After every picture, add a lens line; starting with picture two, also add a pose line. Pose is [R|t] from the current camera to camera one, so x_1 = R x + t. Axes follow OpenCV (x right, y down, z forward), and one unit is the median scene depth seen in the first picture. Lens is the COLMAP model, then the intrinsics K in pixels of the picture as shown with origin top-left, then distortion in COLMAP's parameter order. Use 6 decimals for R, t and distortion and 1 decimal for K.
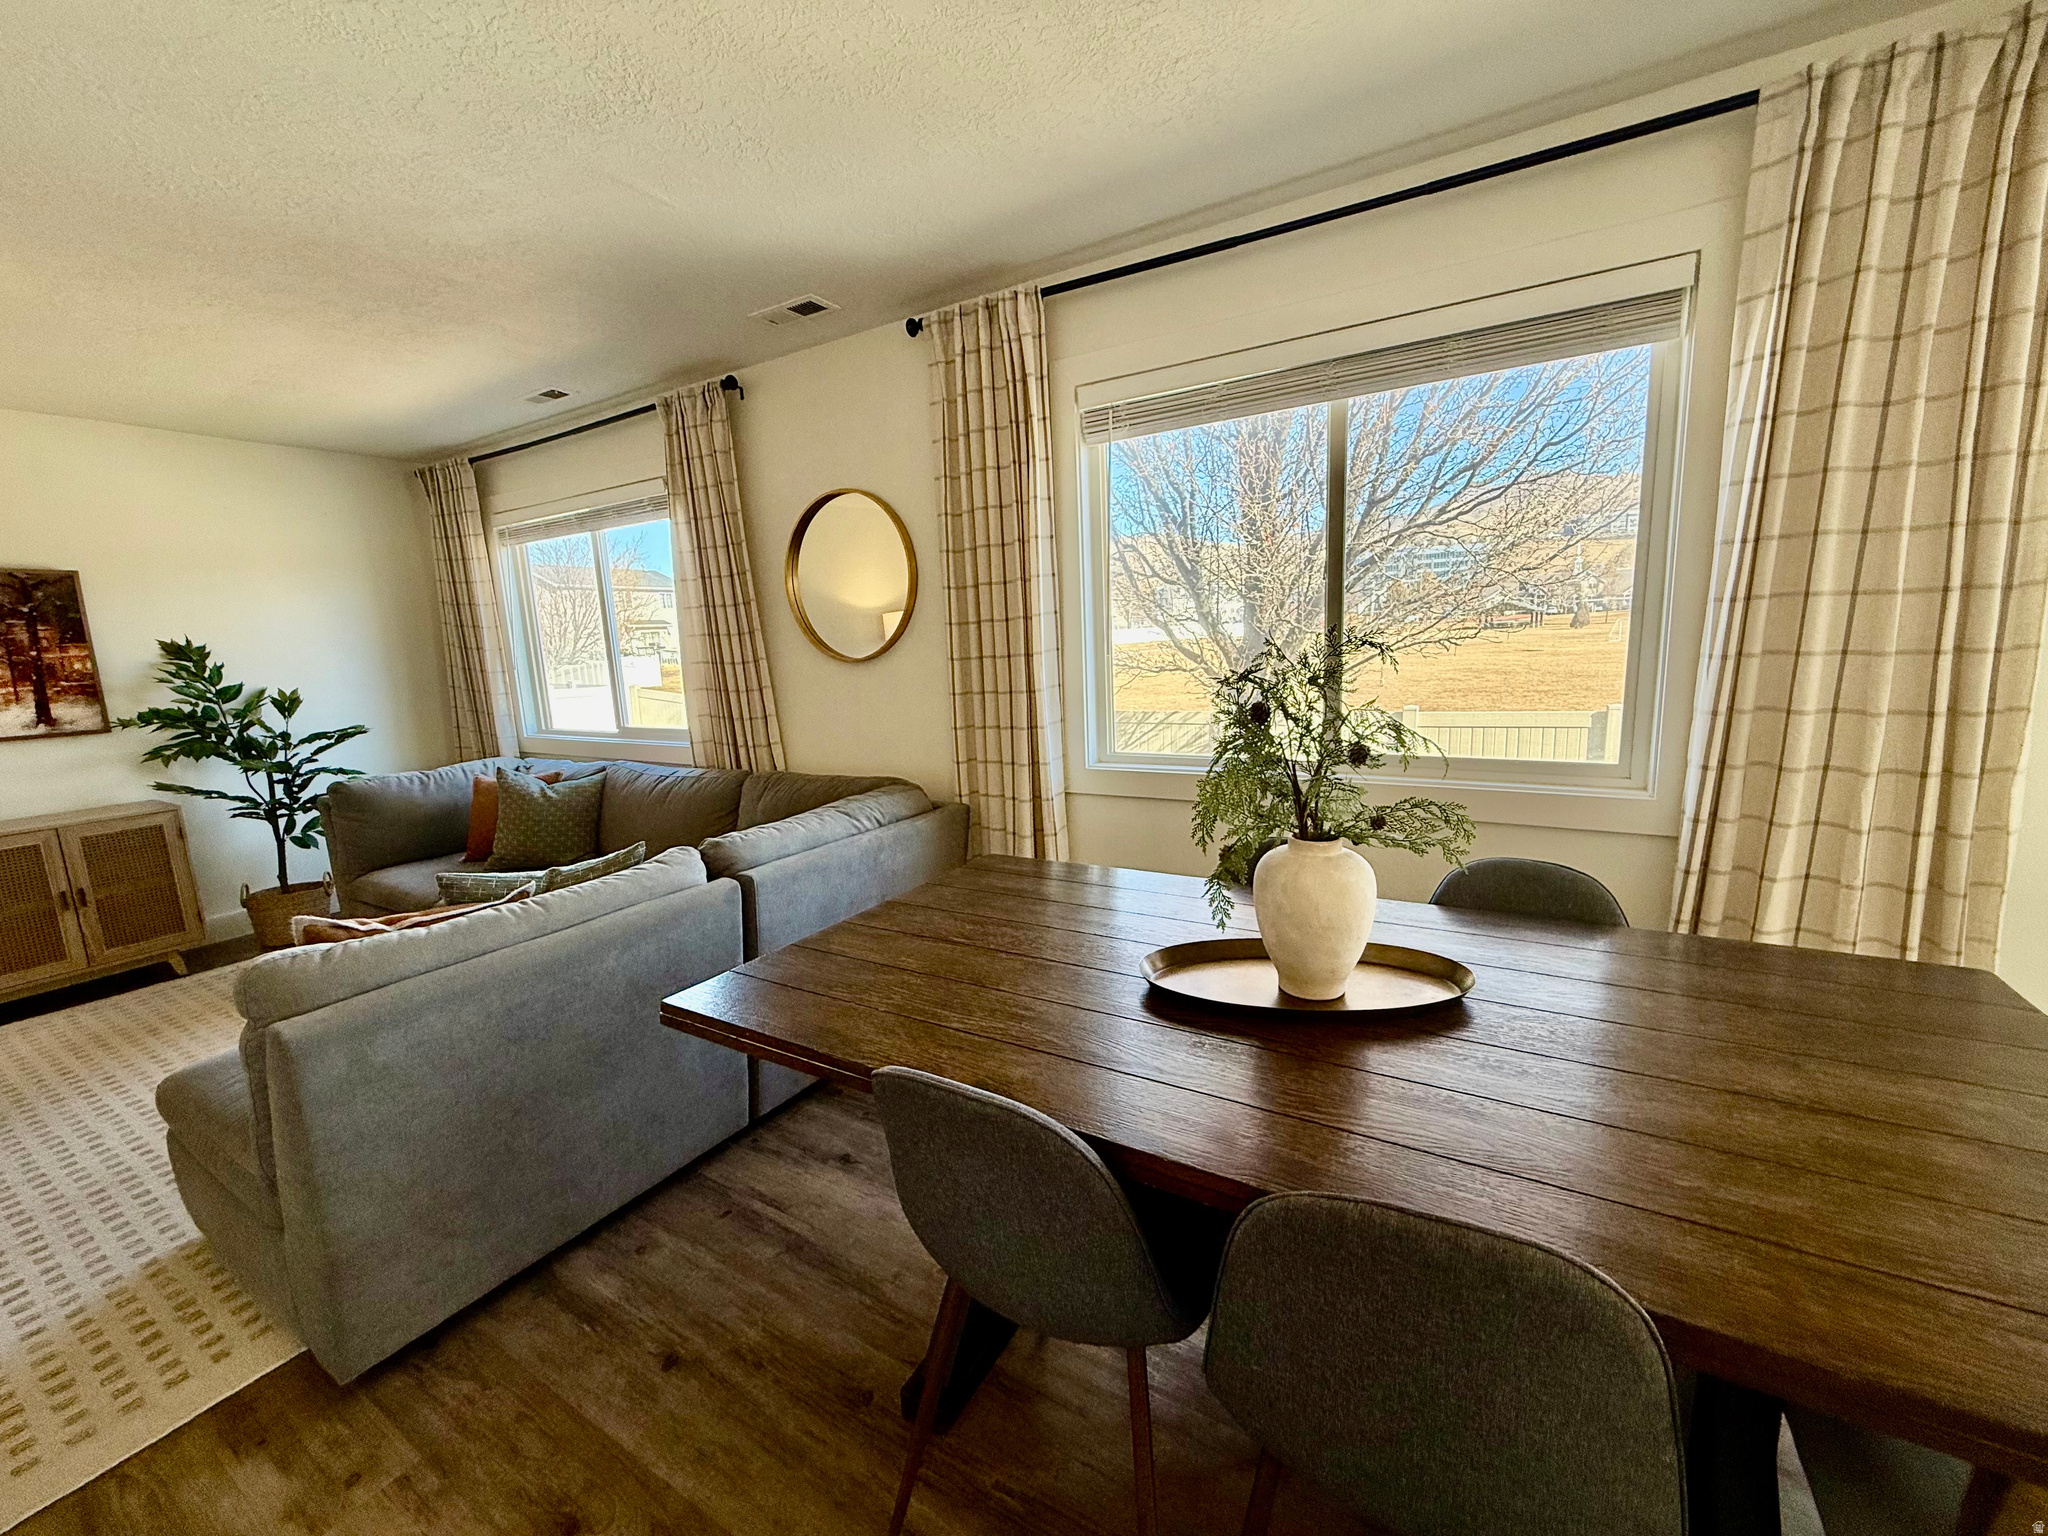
lens RADIAL K [[814.8, 0, 1019.9], [0, 814.8, 766.7], [0, 0, 1]] dist [0.000294, 0.000395]
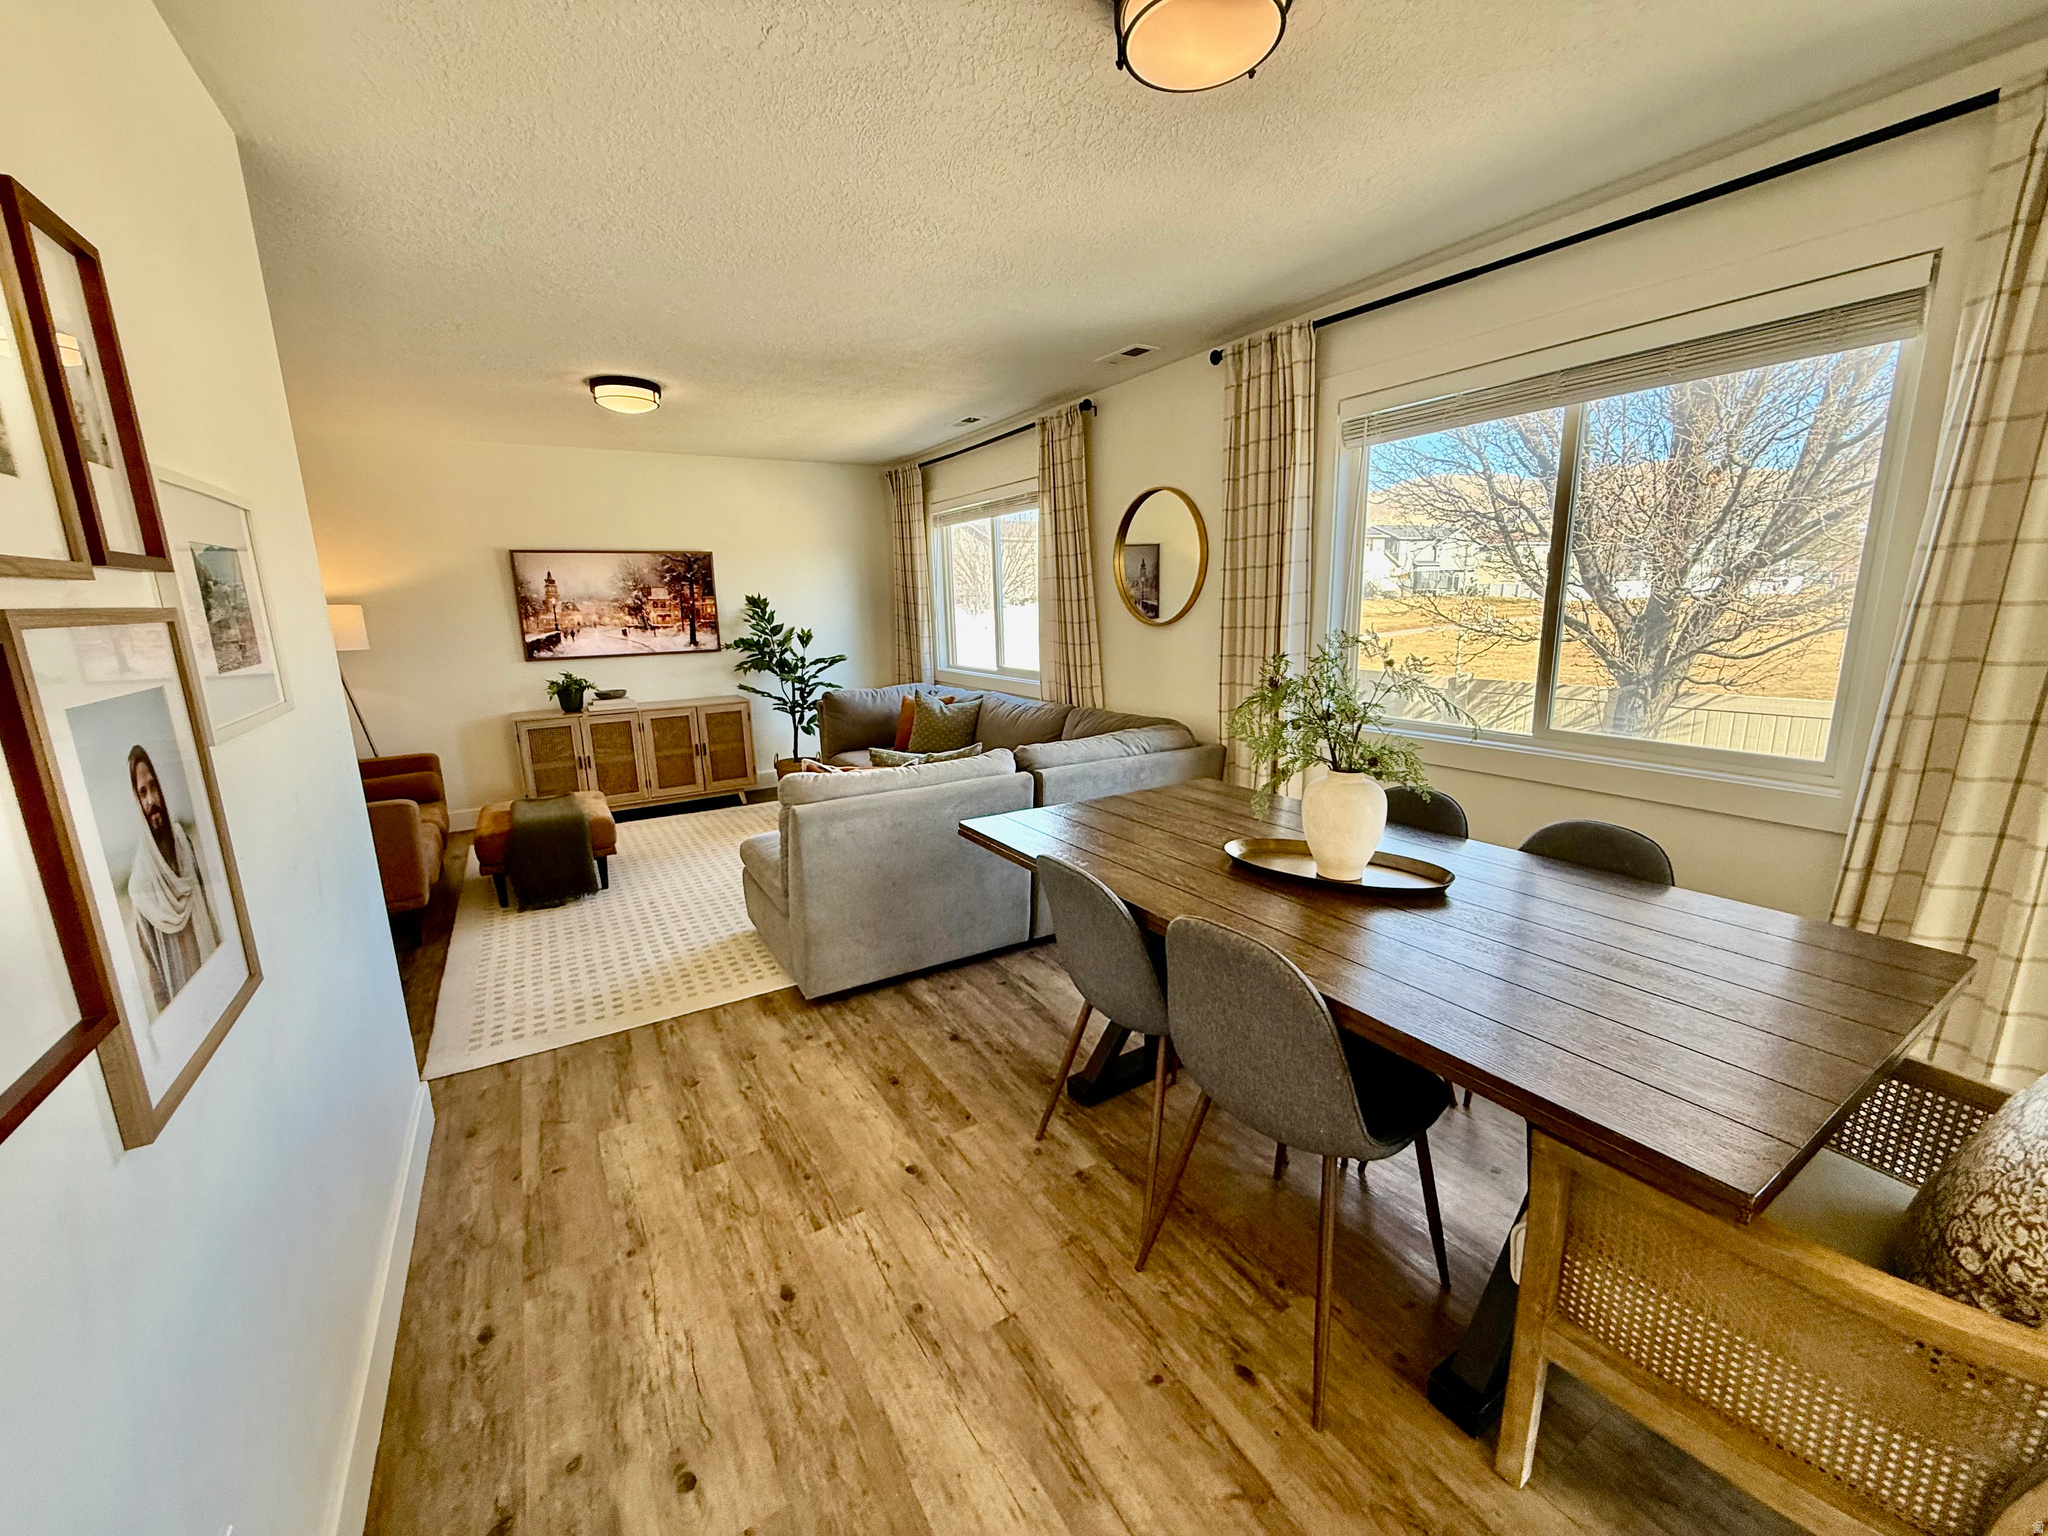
lens RADIAL K [[814.8, 0, 1019.9], [0, 814.8, 766.7], [0, 0, 1]] dist [0.000294, 0.000395]
pose [[0.889006, 0.113509, -0.443603, 0.221016], [-0.086752, 0.992994, 0.080230, 0.005669], [0.449602, -0.032841, 0.892625, -0.257485]]
